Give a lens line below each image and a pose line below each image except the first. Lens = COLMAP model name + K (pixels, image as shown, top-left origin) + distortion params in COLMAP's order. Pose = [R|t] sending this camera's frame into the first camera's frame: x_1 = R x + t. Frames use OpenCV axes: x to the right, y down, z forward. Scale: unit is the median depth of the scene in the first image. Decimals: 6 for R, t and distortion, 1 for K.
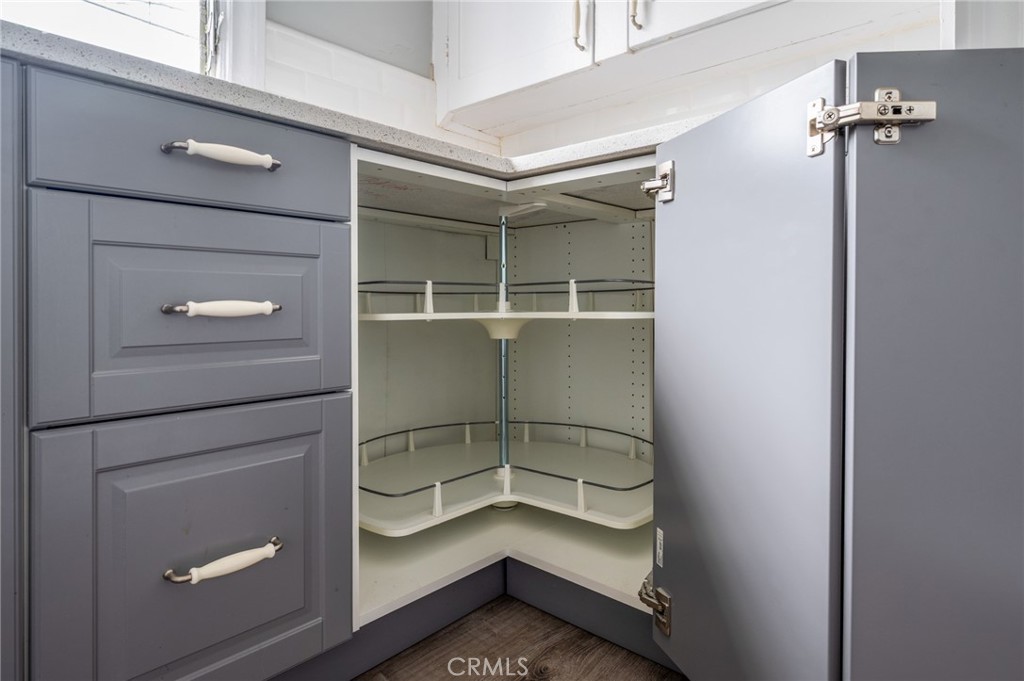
lens RADIAL K [[575.9, 0, 516.2], [0, 575.9, 302.5], [0, 0, 1]] dist [-0.001892, -0.000232]
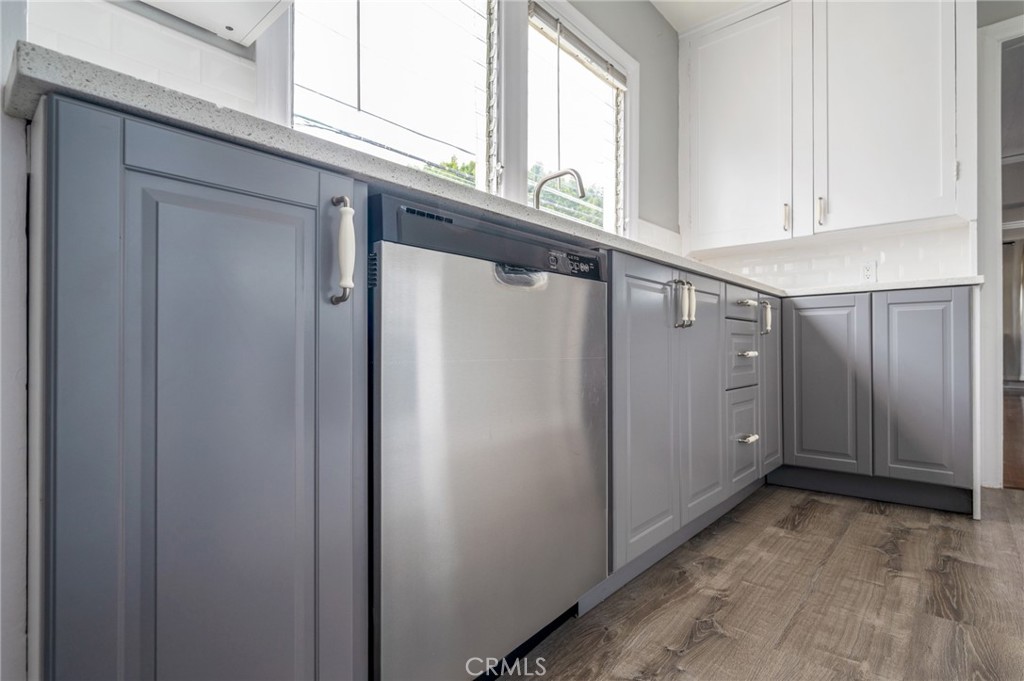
lens RADIAL K [[502.4, 0, 512.0], [0, 502.4, 340.5], [0, 0, 1]] dist [-0.001395, 0.000668]
pose [[0.999976, -0.002901, 0.006214, -1.492914], [0.003002, 0.999864, -0.016227, -0.016487], [-0.006166, 0.016245, 0.999849, -1.373263]]
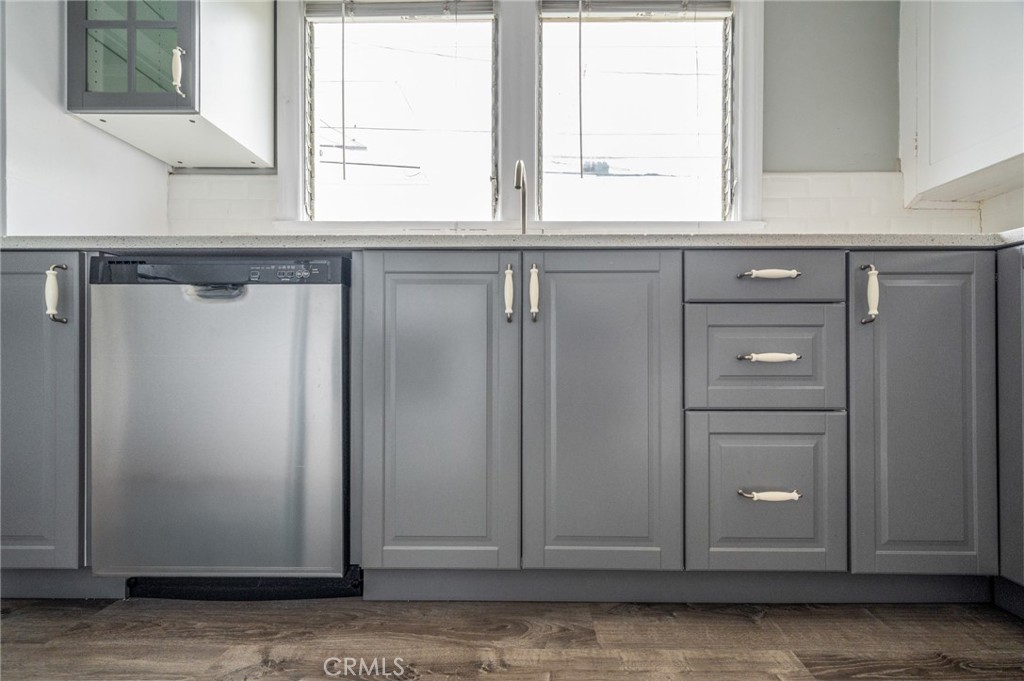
lens RADIAL K [[416.4, 0, 523.8], [0, 416.4, 348.8], [0, 0, 1]] dist [-0.001682, 0.000469]
pose [[0.661265, -0.001507, -0.750151, -0.021127], [0.000347, 0.999998, -0.001702, -0.012544], [0.750153, 0.000865, 0.661264, -0.402406]]
